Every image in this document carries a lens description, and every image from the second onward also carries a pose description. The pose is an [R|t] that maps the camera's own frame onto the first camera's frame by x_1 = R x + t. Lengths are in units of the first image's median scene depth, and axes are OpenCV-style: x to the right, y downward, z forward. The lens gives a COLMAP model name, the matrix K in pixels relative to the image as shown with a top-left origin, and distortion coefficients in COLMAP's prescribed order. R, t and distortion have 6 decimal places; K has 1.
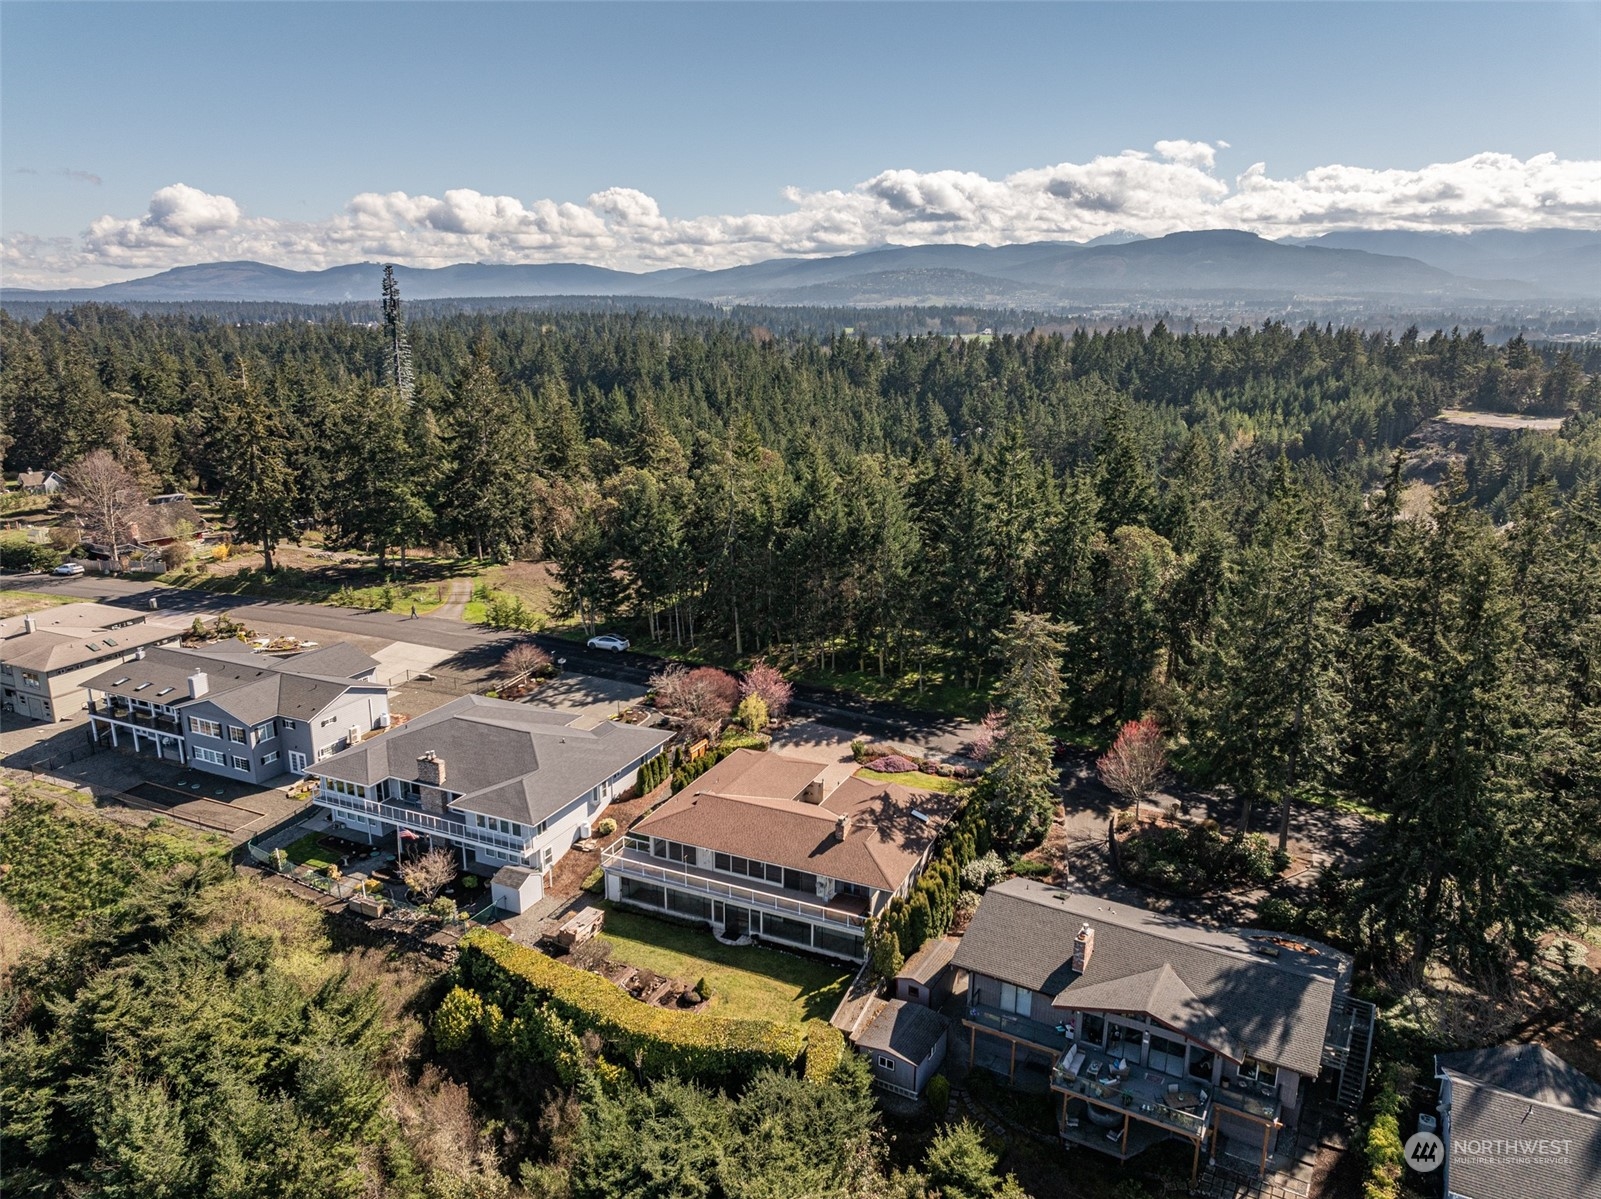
lens RADIAL K [[1099.9, 0, 808.4], [0, 1099.9, 607.0], [0, 0, 1]] dist [-0.001101, -0.000353]
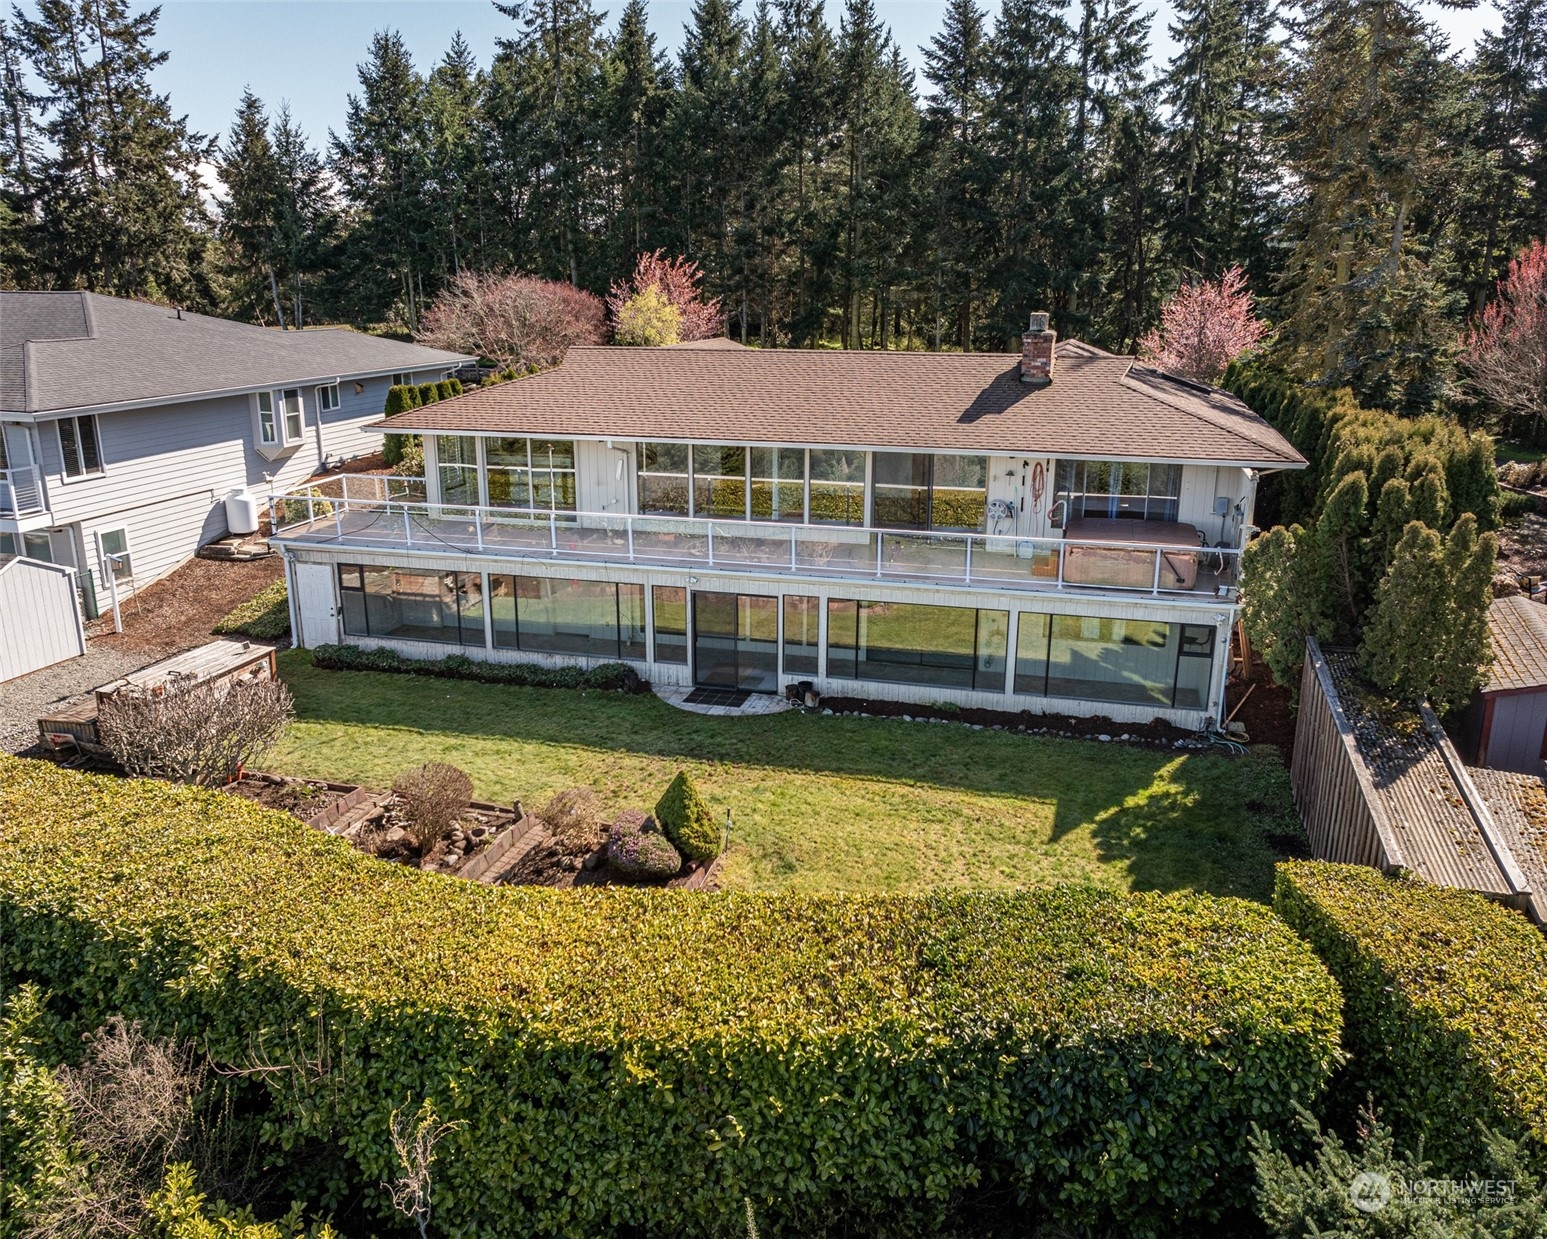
lens RADIAL K [[1181.2, 0, 770.2], [0, 1181.2, 618.0], [0, 0, 1]] dist [-0.013609, 0.002291]
pose [[0.988102, -0.047081, 0.146418, -0.100391], [0.044785, 0.998817, 0.018935, 0.266411], [-0.147136, -0.012153, 0.989042, 0.664251]]
